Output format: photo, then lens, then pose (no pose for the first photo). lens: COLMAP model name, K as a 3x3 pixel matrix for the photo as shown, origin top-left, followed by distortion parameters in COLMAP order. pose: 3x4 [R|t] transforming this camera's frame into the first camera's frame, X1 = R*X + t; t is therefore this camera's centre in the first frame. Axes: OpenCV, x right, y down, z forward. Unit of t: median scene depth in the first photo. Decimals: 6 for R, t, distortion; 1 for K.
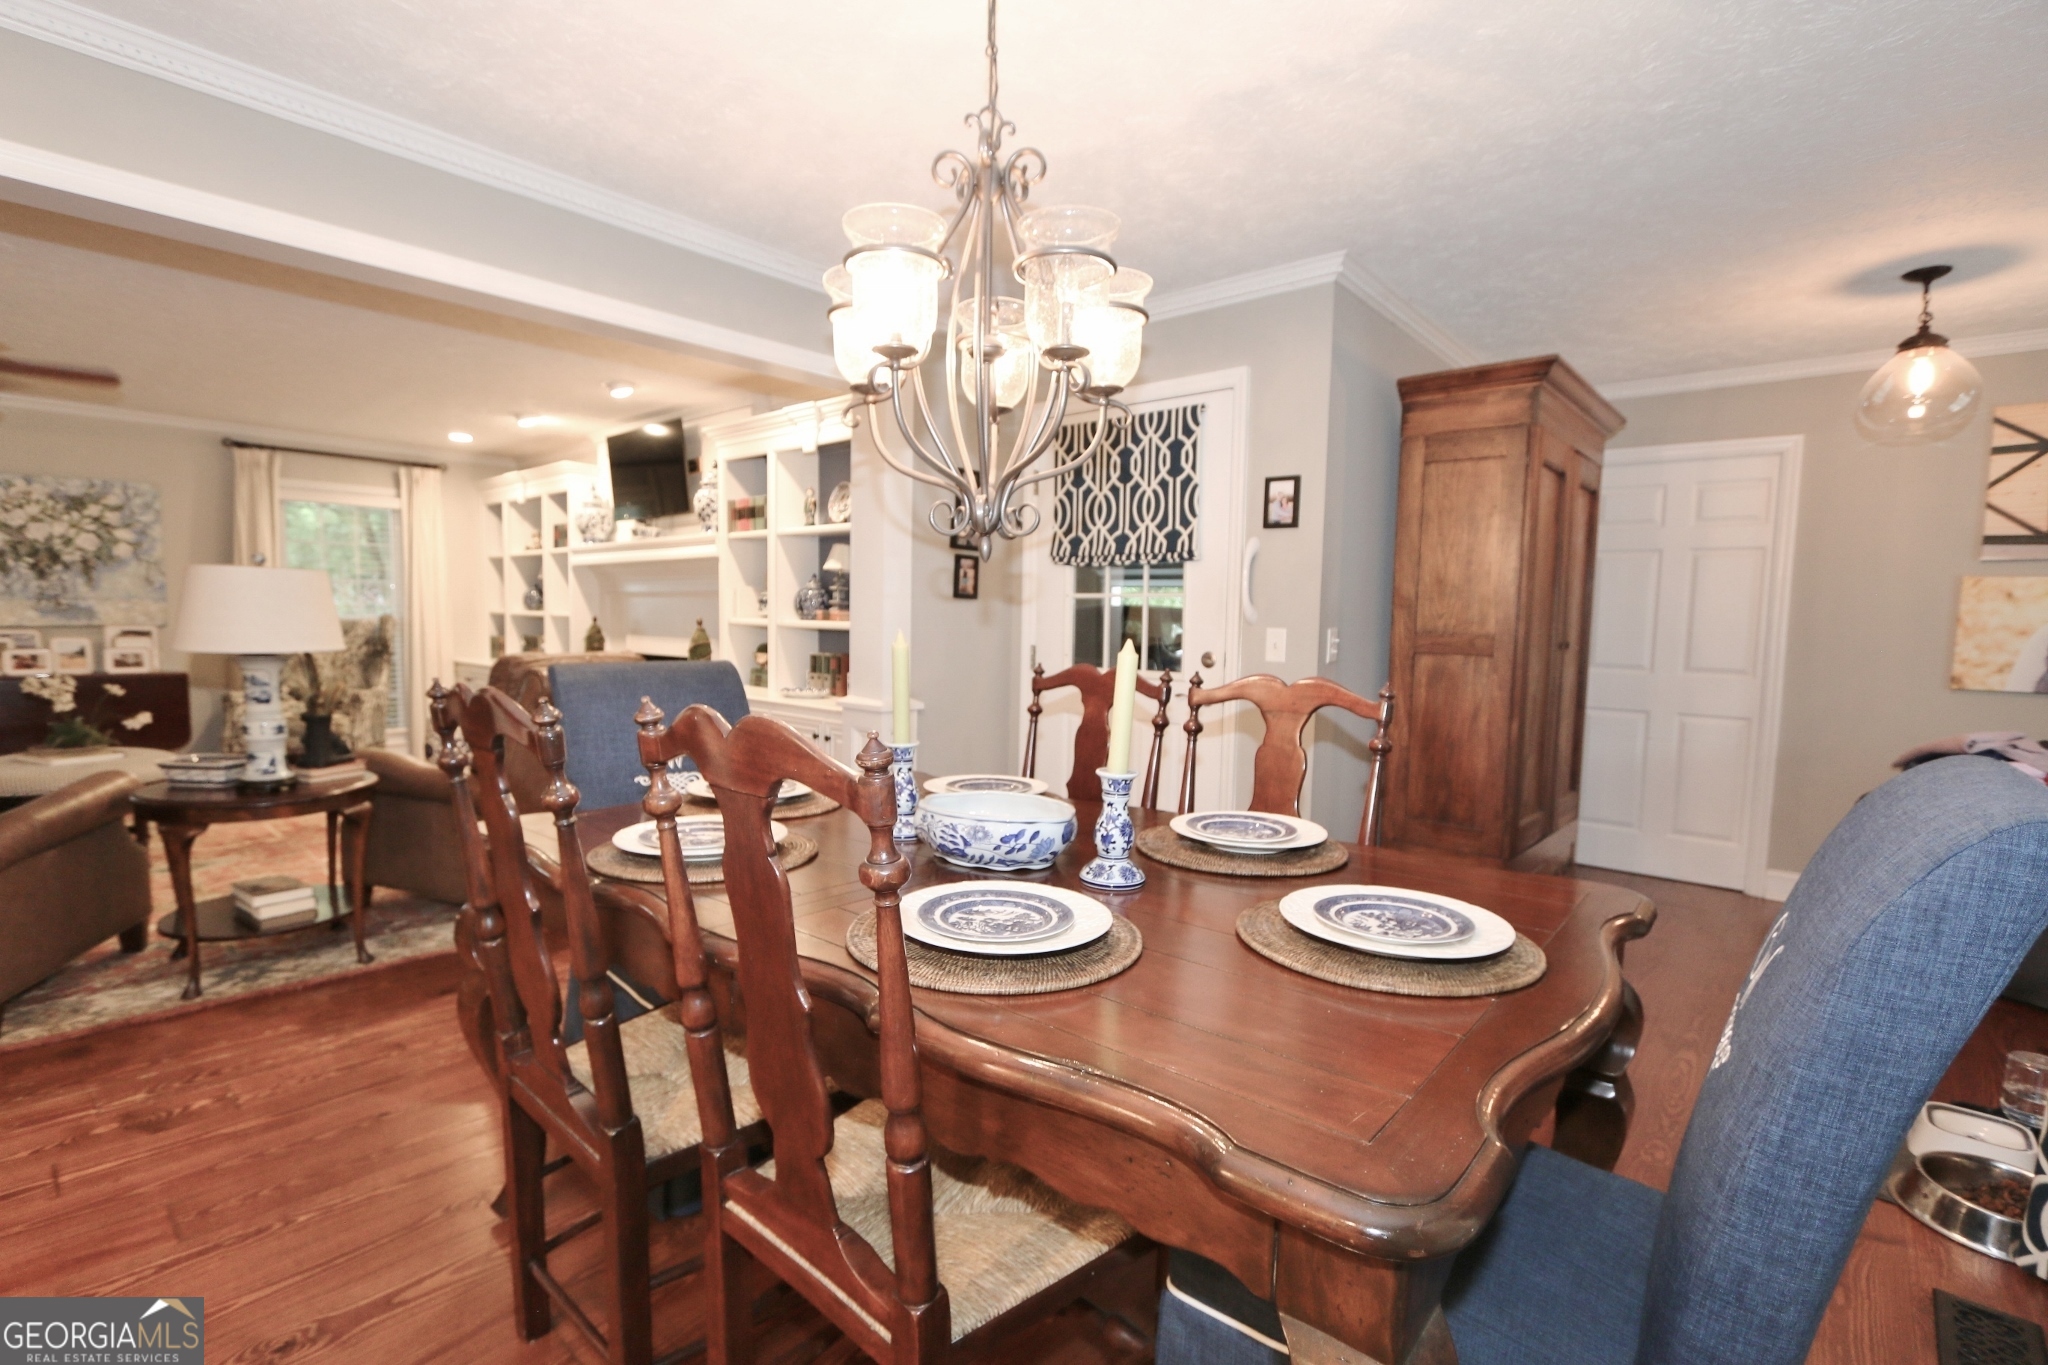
lens RADIAL K [[932.1, 0, 1024.0], [0, 932.1, 682.5], [0, 0, 1]] dist [-0.016814, 0.000683]
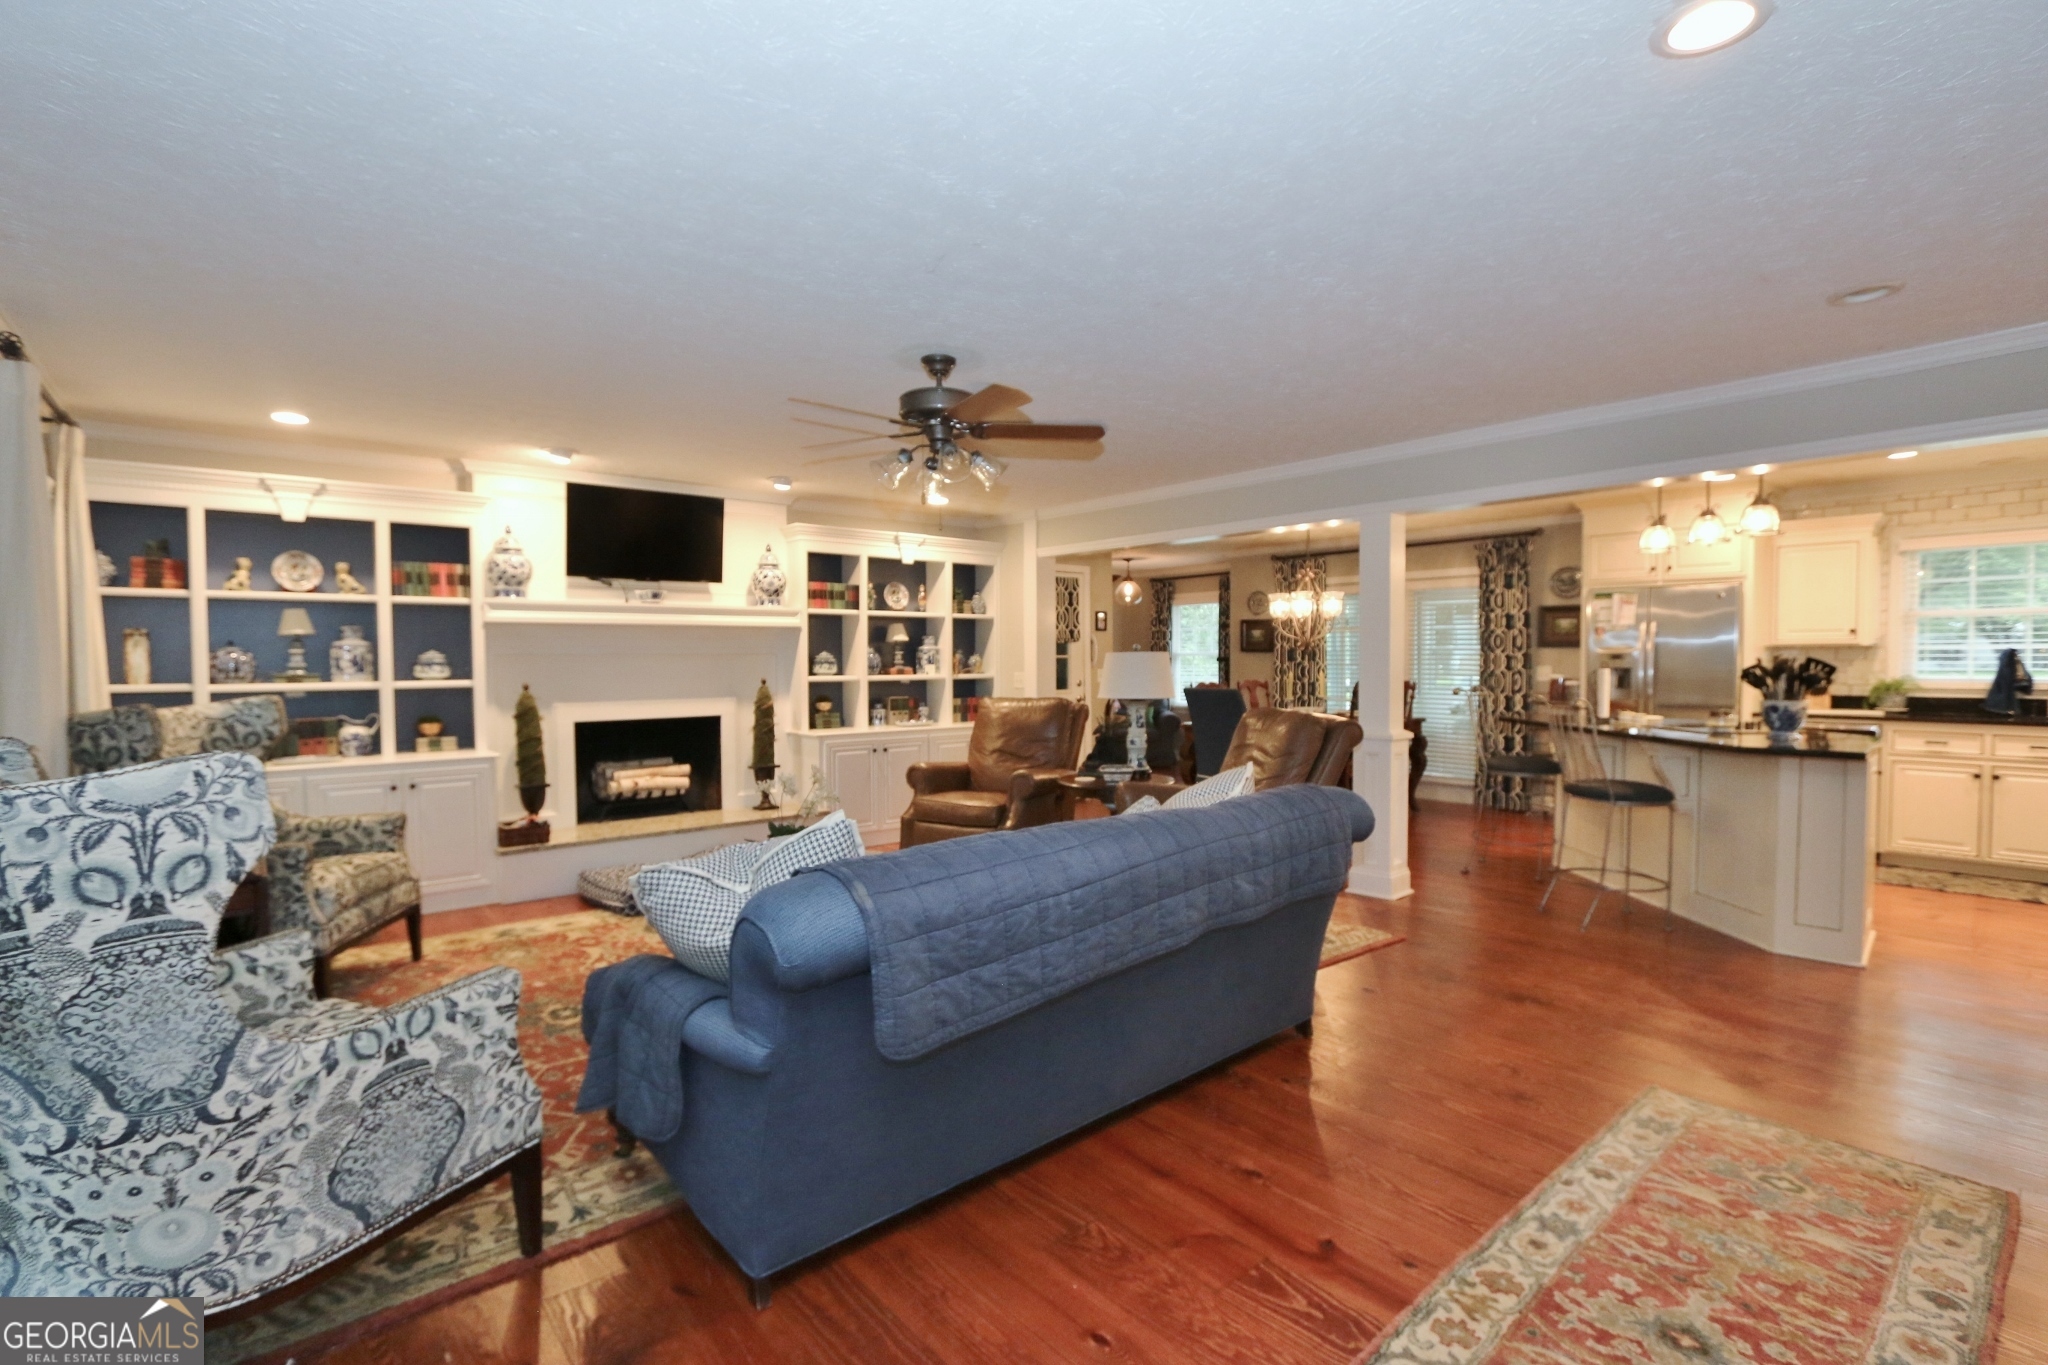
lens RADIAL K [[928.3, 0, 1024.0], [0, 928.3, 682.5], [0, 0, 1]] dist [-0.018493, 0.001166]
pose [[0.150237, -0.043106, 0.987710, -1.386240], [0.080483, 0.996266, 0.031238, -0.070656], [-0.985369, 0.074801, 0.153145, 0.485751]]
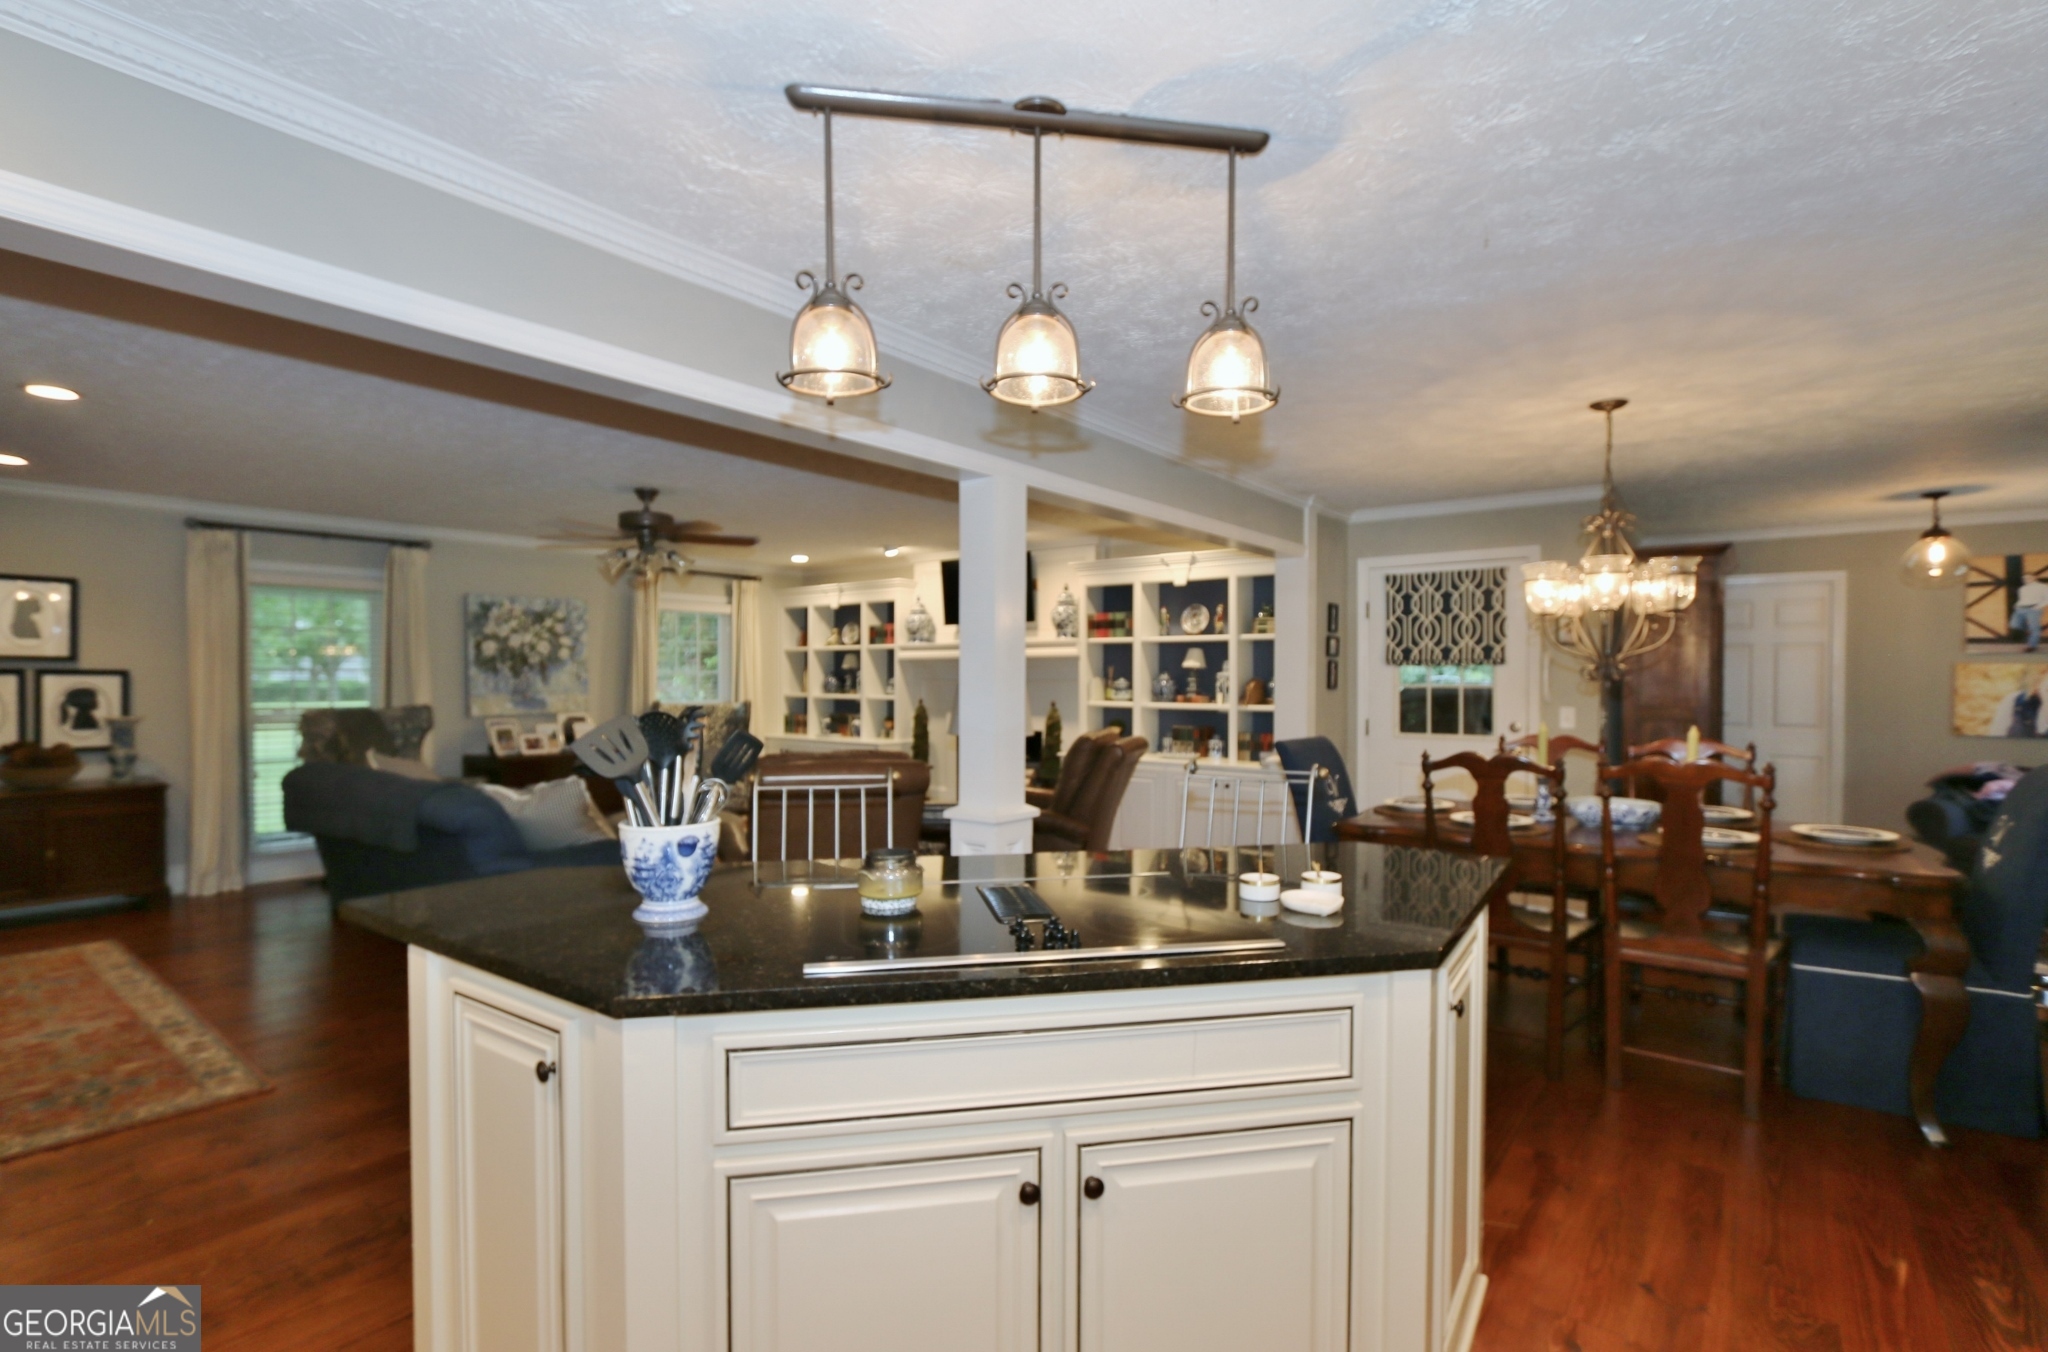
lens RADIAL K [[947.9, 0, 1024.0], [0, 947.9, 676.0], [0, 0, 1]] dist [-0.011338, 0.000667]
pose [[0.997994, -0.016092, 0.061228, -0.457620], [0.020437, 0.997266, -0.071017, -0.008805], [-0.059918, 0.072126, 0.995594, -0.344286]]
